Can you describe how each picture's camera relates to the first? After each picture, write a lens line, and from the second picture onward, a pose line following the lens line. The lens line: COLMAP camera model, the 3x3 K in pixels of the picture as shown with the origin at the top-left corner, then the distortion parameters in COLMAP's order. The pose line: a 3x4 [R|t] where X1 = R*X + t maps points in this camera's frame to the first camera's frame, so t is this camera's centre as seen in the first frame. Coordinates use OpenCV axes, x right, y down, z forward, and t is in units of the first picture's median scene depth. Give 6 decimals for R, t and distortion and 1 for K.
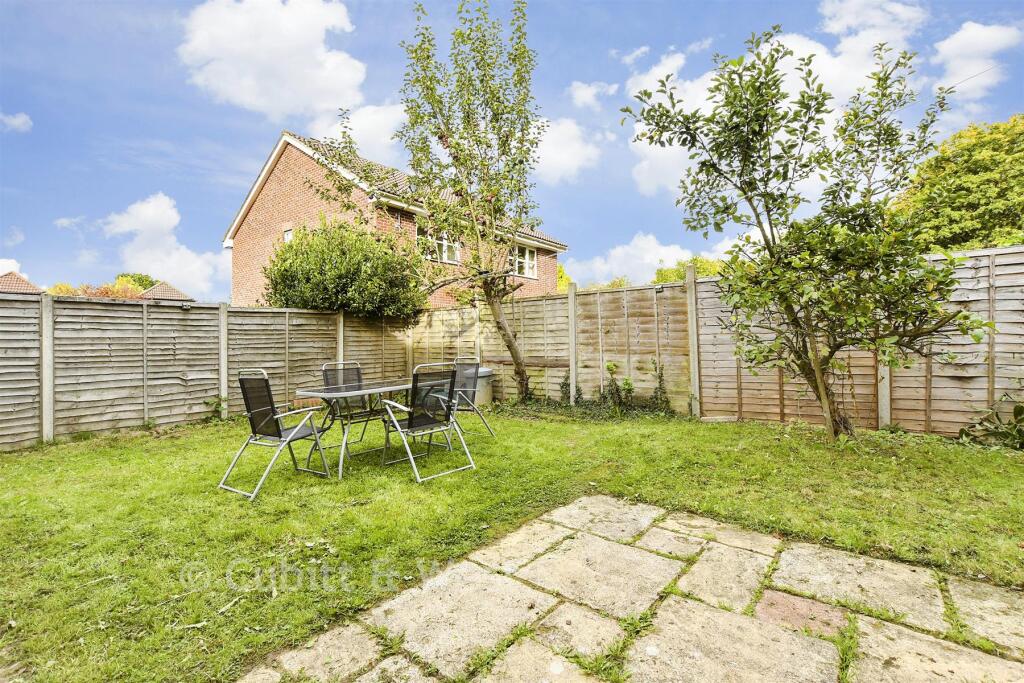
lens RADIAL K [[450.7, 0, 504.1], [0, 450.7, 334.7], [0, 0, 1]] dist [-0.018419, 0.002641]
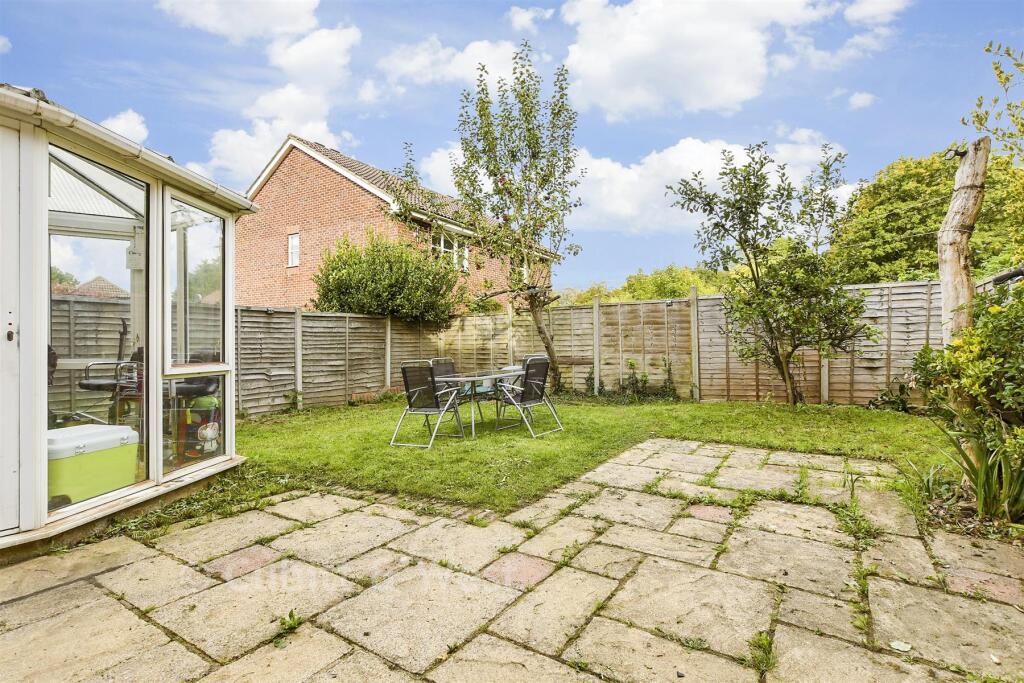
lens RADIAL K [[491.4, 0, 515.3], [0, 491.4, 346.3], [0, 0, 1]] dist [-0.016807, -0.002448]
pose [[0.991532, 0.003951, 0.129805, -0.286021], [-0.005856, 0.999881, 0.014302, 0.005187], [-0.129733, -0.014941, 0.991436, -0.359616]]
